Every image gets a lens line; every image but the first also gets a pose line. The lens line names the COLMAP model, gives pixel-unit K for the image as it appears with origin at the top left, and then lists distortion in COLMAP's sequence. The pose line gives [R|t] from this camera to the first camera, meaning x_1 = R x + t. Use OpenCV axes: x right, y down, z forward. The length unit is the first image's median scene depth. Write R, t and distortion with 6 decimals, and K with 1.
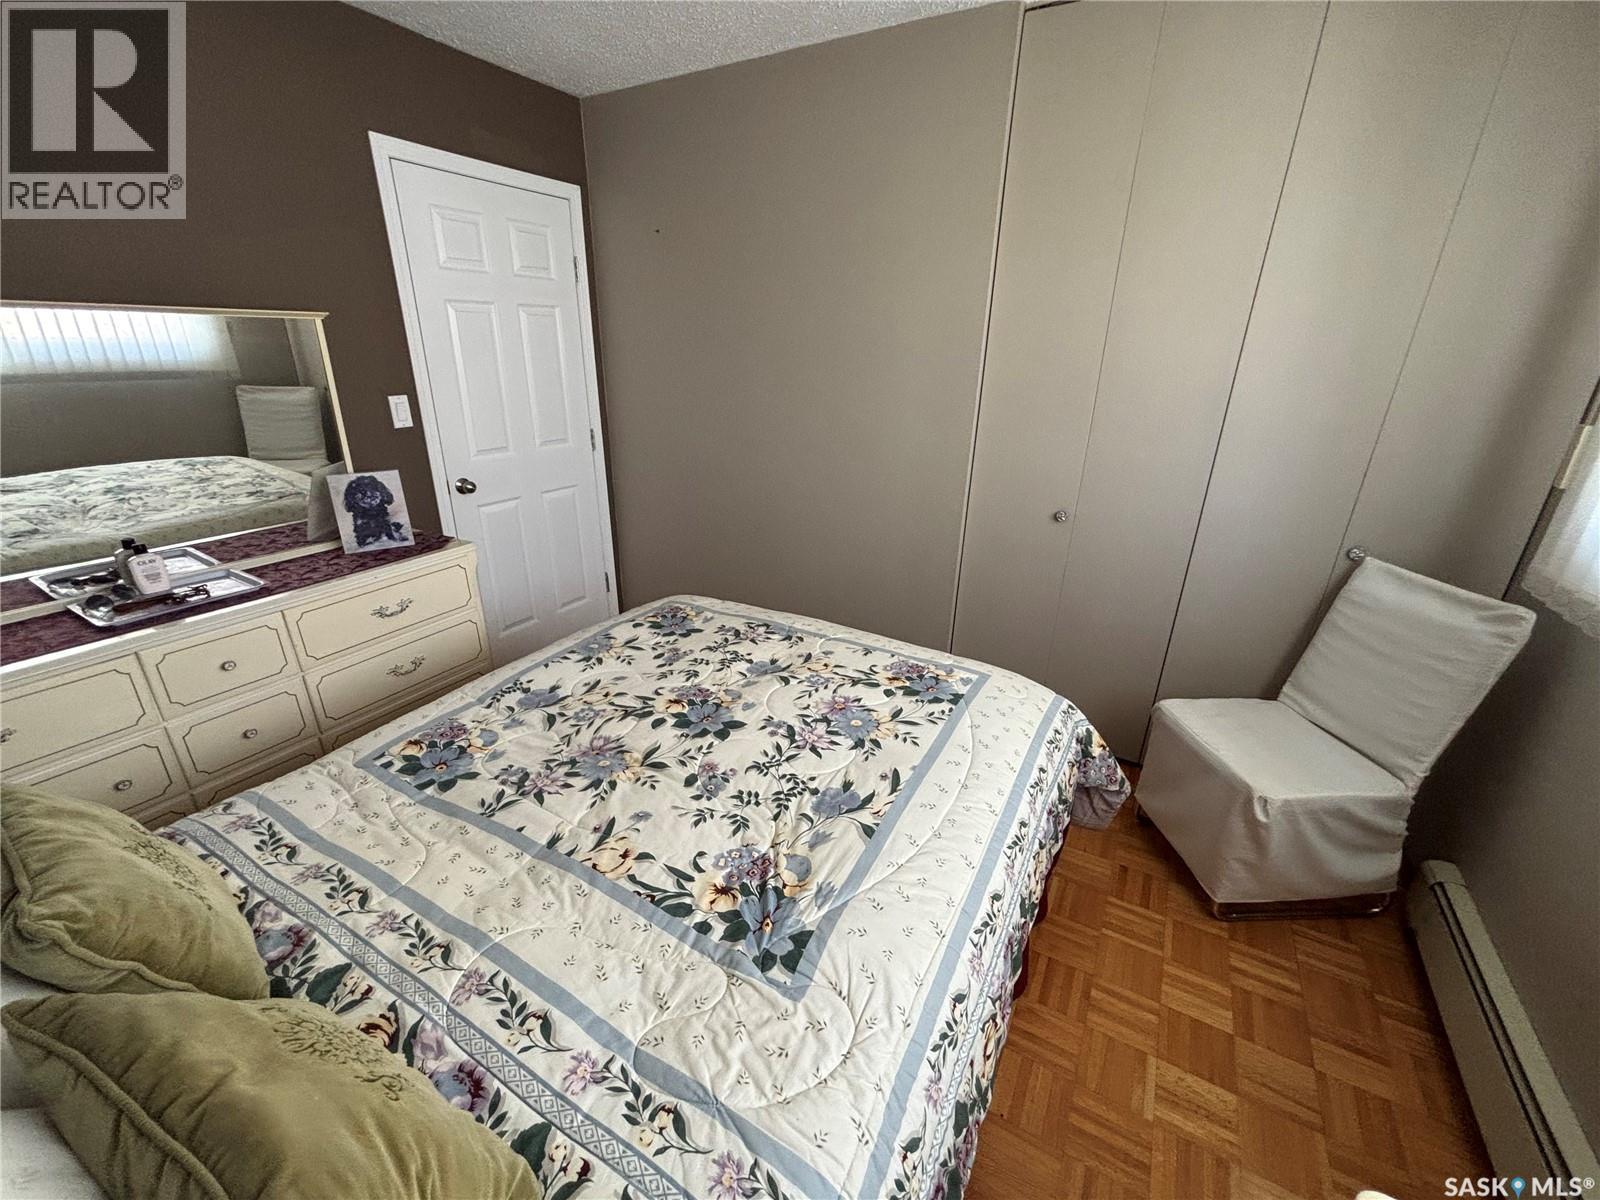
lens RADIAL K [[645.9, 0, 800.0], [0, 645.9, 600.0], [0, 0, 1]] dist [0.005035, 0.000065]
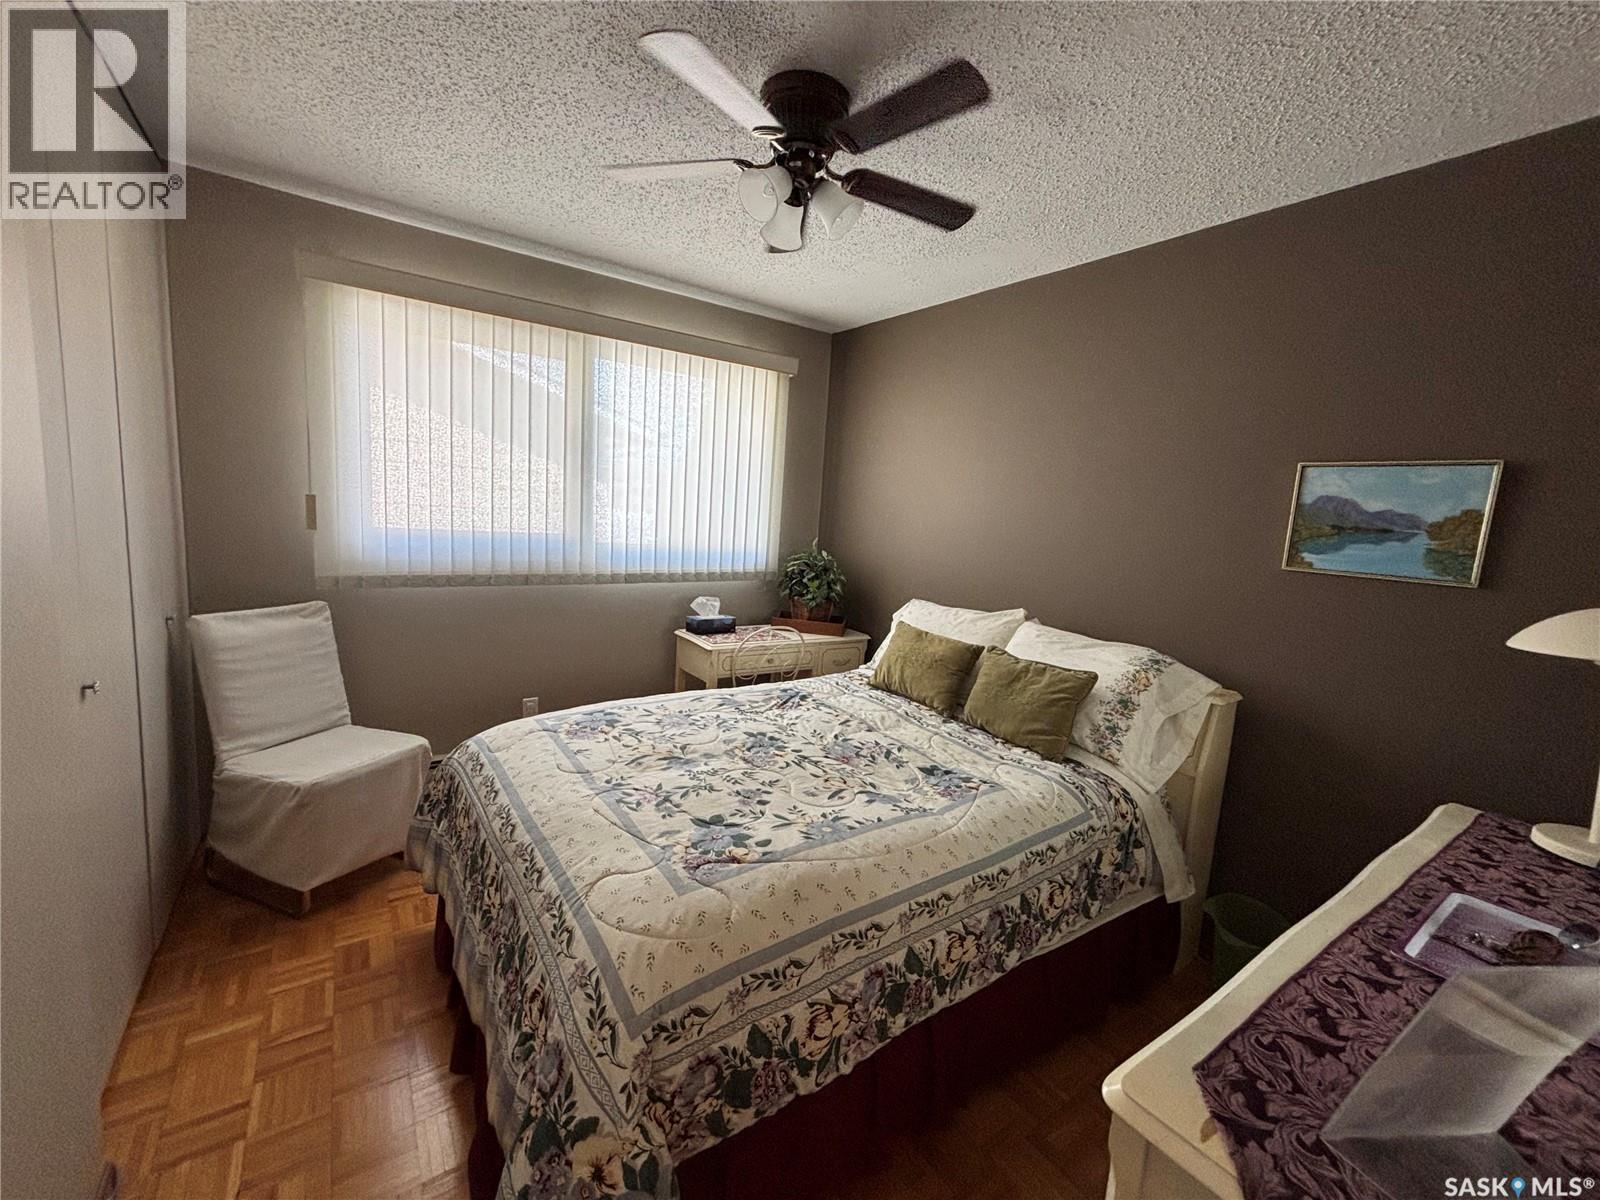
lens RADIAL K [[645.9, 0, 800.0], [0, 645.9, 600.0], [0, 0, 1]] dist [0.005035, 0.000065]
pose [[-0.903787, -0.134795, 0.406202, -0.660946], [0.080781, 0.878320, 0.471198, -0.652282], [-0.420290, 0.458676, -0.782925, 1.727988]]
